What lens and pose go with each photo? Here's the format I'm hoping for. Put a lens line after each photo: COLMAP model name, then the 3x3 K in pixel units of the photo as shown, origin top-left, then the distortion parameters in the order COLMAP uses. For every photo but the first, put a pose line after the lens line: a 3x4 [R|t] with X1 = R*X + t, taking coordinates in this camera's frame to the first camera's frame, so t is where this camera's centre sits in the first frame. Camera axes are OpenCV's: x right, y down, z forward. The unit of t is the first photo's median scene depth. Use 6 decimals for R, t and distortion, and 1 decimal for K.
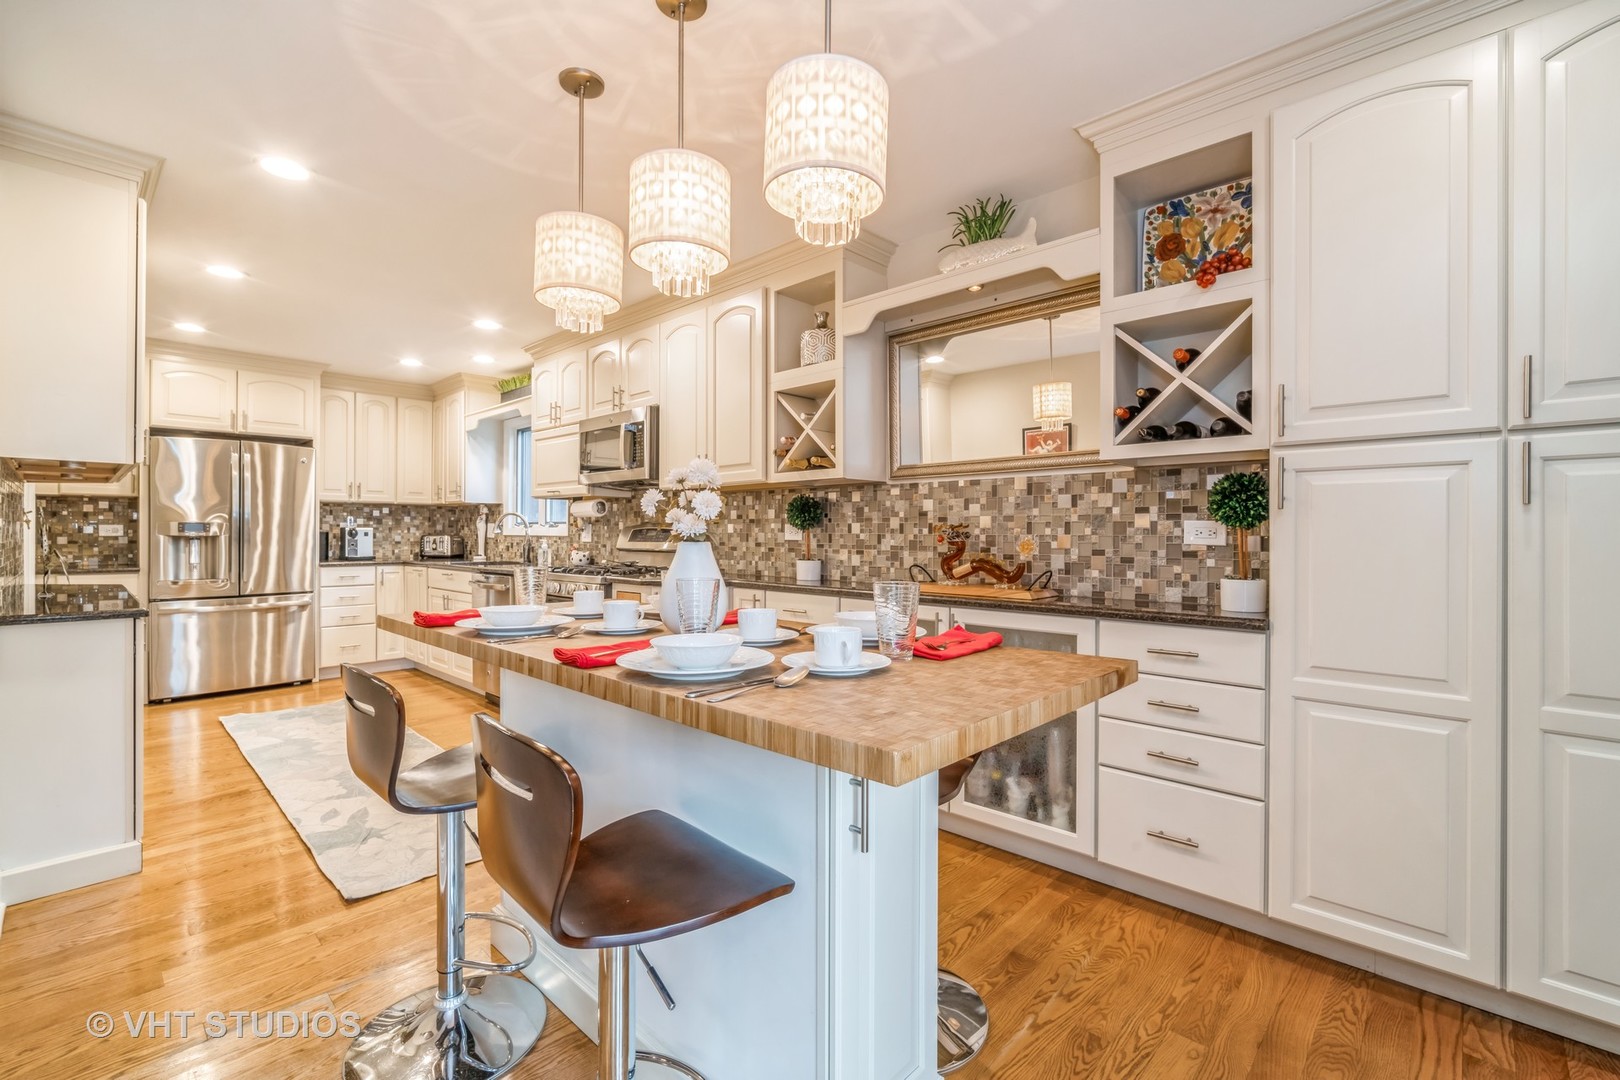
lens RADIAL K [[706.6, 0, 818.2], [0, 706.6, 533.6], [0, 0, 1]] dist [-0.007404, 0.001415]
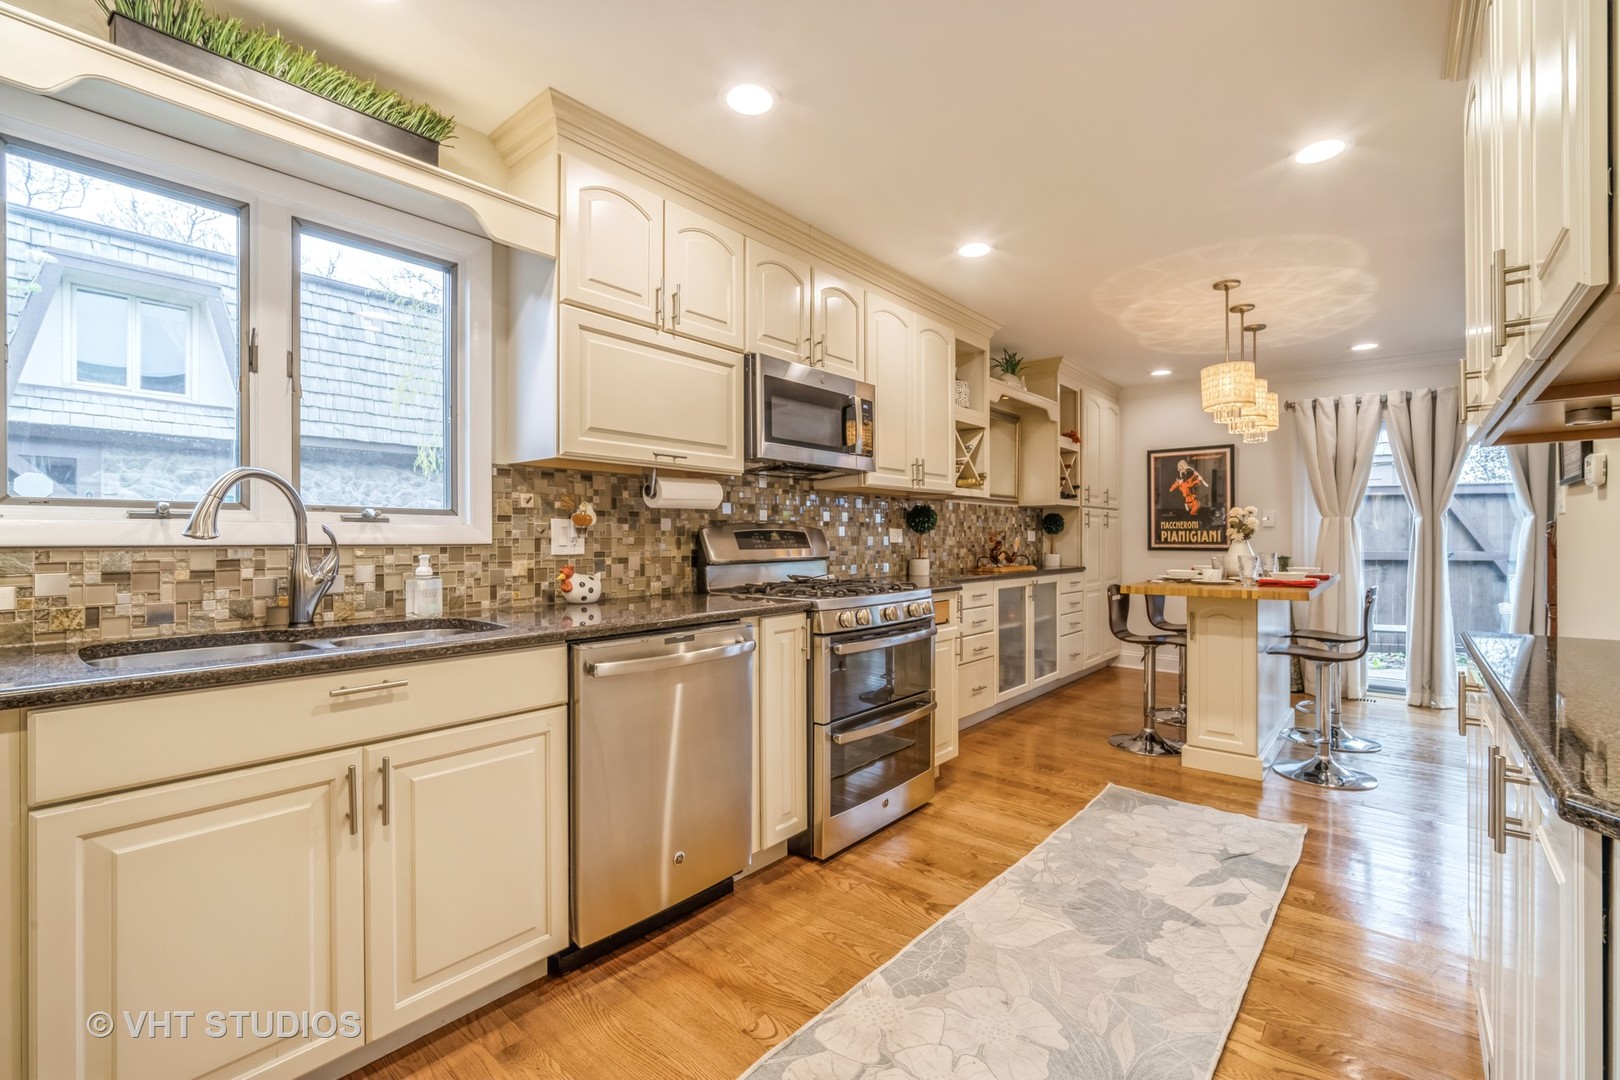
lens RADIAL K [[706.6, 0, 808.8], [0, 706.6, 536.5], [0, 0, 1]] dist [-0.007404, 0.001415]
pose [[-0.047418, -0.001543, 0.998874, -0.802677], [0.000051, 0.999999, 0.001548, -0.001716], [-0.998875, 0.000125, -0.047418, 0.831125]]
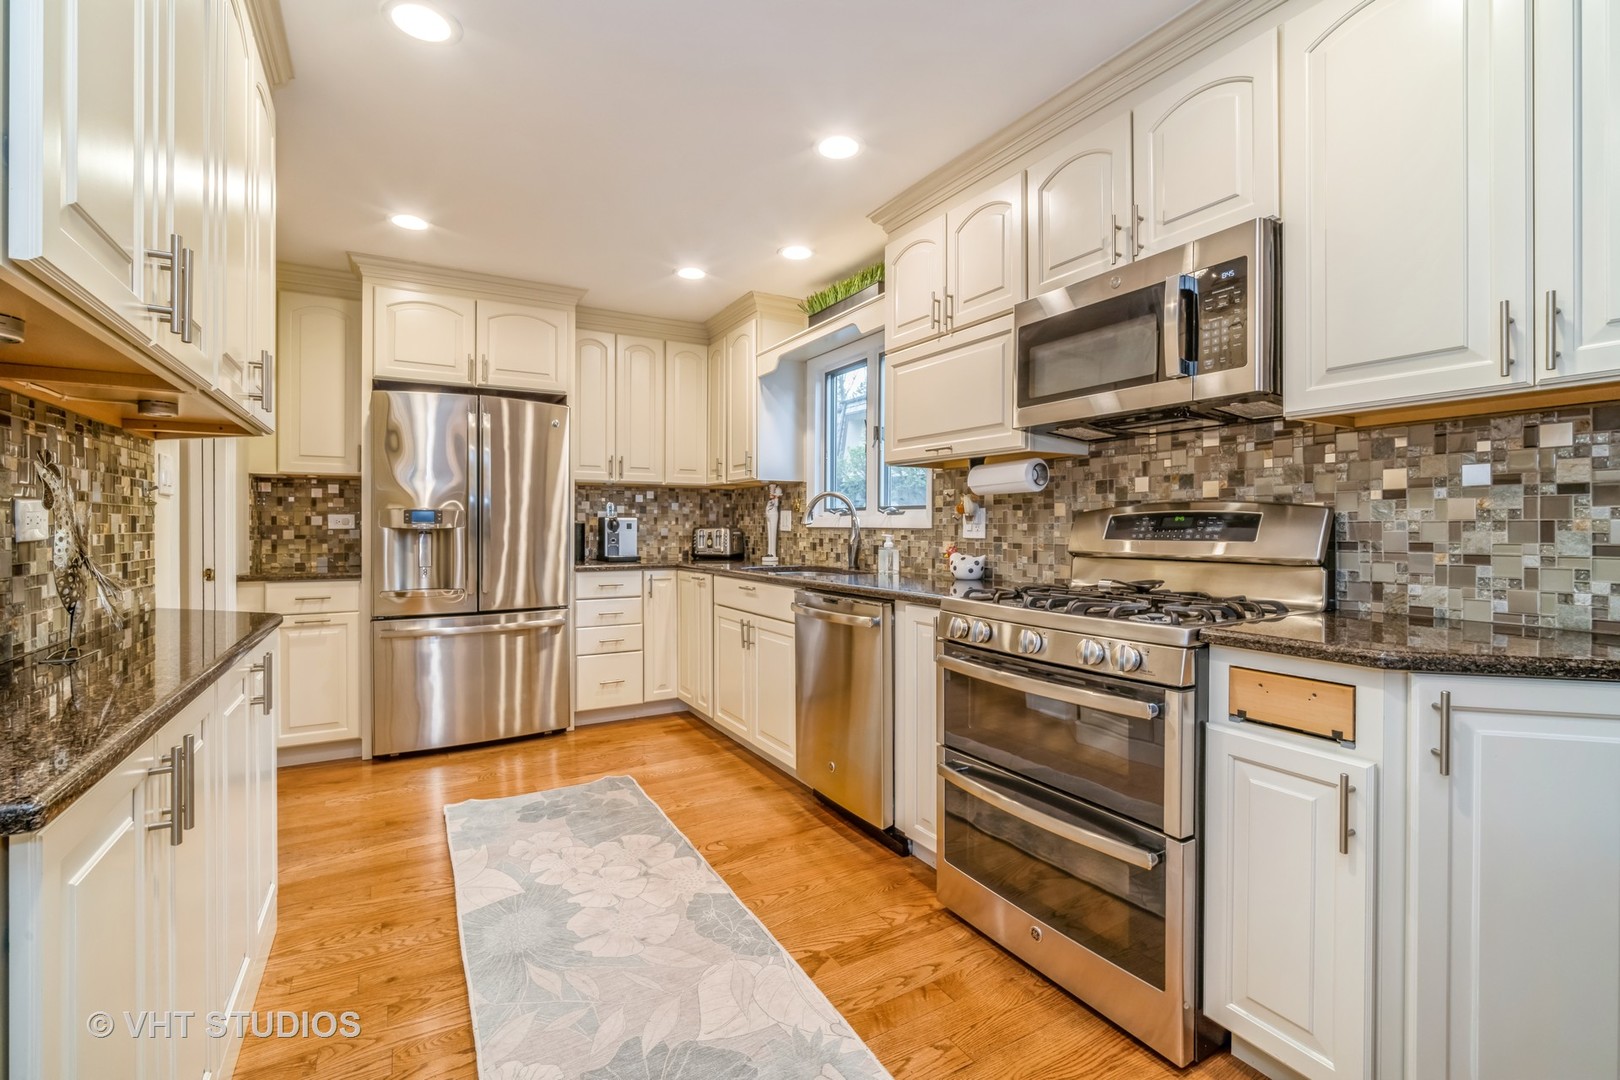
lens RADIAL K [[706.6, 0, 811.2], [0, 706.6, 527.8], [0, 0, 1]] dist [-0.007404, 0.001415]
pose [[0.958782, -0.001024, -0.284142, -0.280232], [0.001565, 0.999997, 0.001675, 0.001665], [0.284139, -0.002050, 0.958781, 0.388296]]
